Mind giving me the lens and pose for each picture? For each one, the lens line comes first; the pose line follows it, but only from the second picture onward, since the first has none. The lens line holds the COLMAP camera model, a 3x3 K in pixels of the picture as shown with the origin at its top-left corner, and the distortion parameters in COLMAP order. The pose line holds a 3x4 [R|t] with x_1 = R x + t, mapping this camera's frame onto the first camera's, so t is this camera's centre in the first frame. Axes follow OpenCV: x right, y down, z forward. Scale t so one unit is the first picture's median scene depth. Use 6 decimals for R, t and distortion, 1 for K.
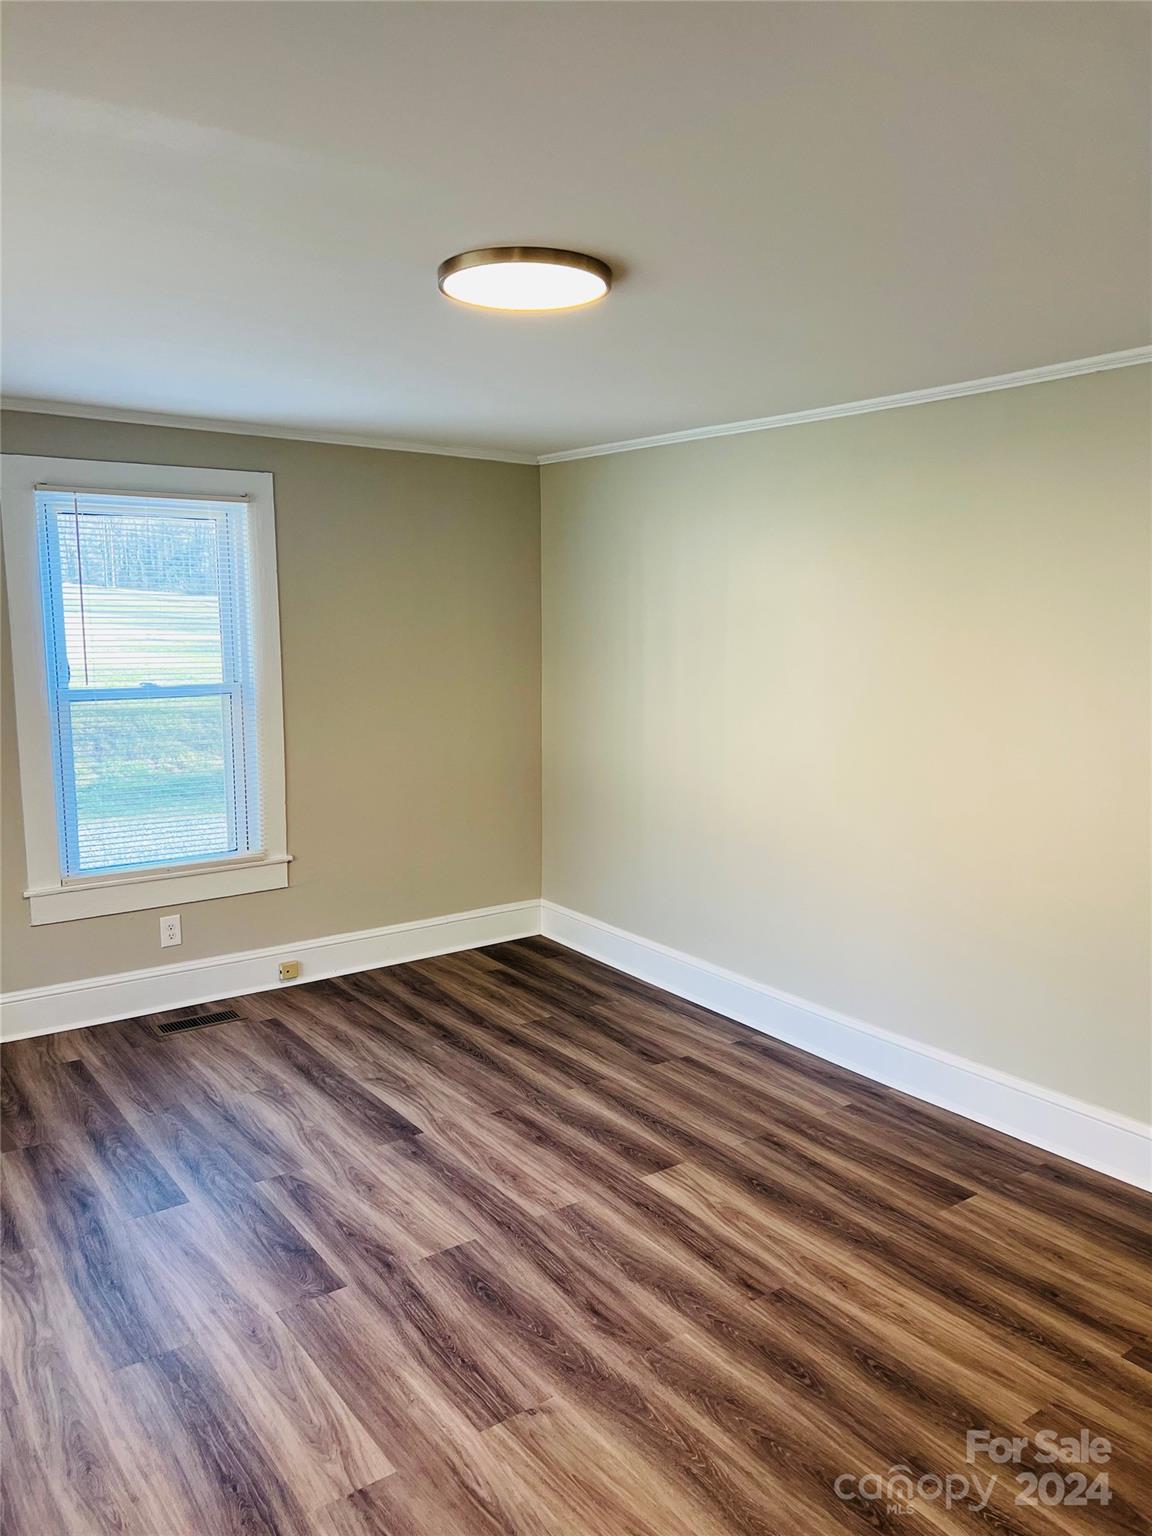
lens RADIAL K [[1147.8, 0, 570.6], [0, 1147.8, 771.1], [0, 0, 1]] dist [0.060944, -0.074909]
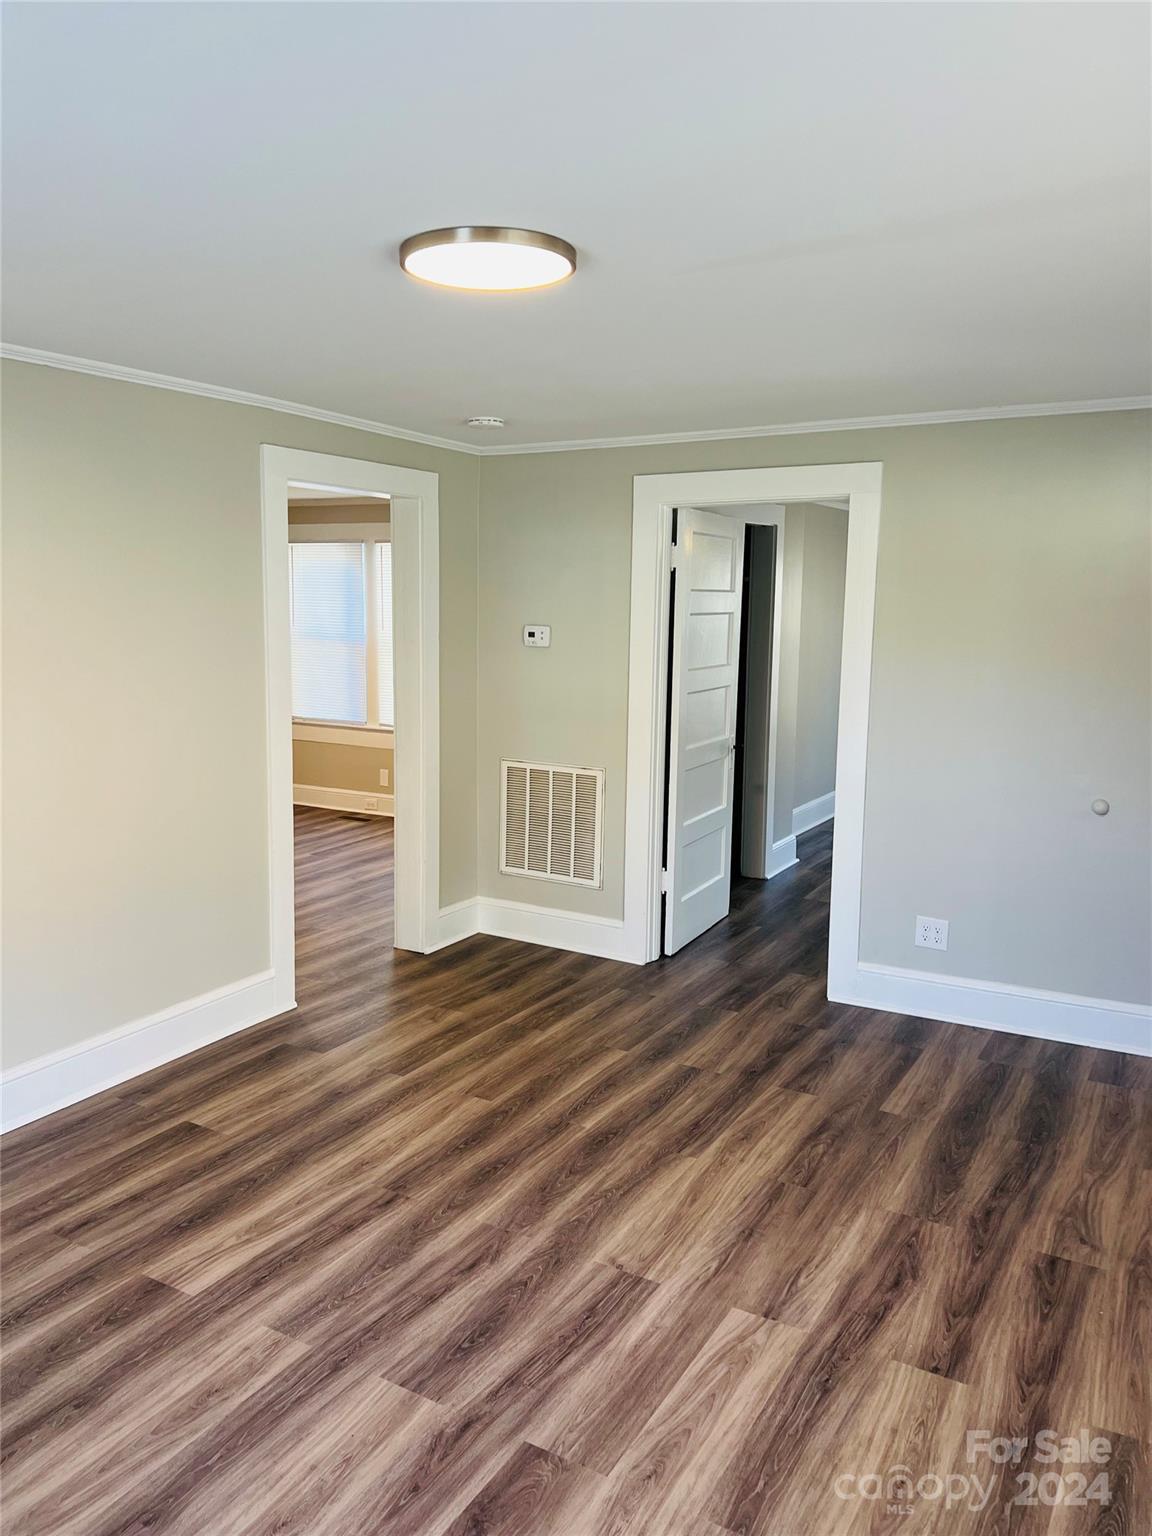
lens RADIAL K [[1147.8, 0, 570.6], [0, 1147.8, 771.1], [0, 0, 1]] dist [0.060944, -0.074909]
pose [[-0.409006, -0.141252, 0.901533, -0.920572], [0.110480, 0.973015, 0.202574, -0.175326], [-0.905819, 0.182455, -0.382363, 1.273492]]
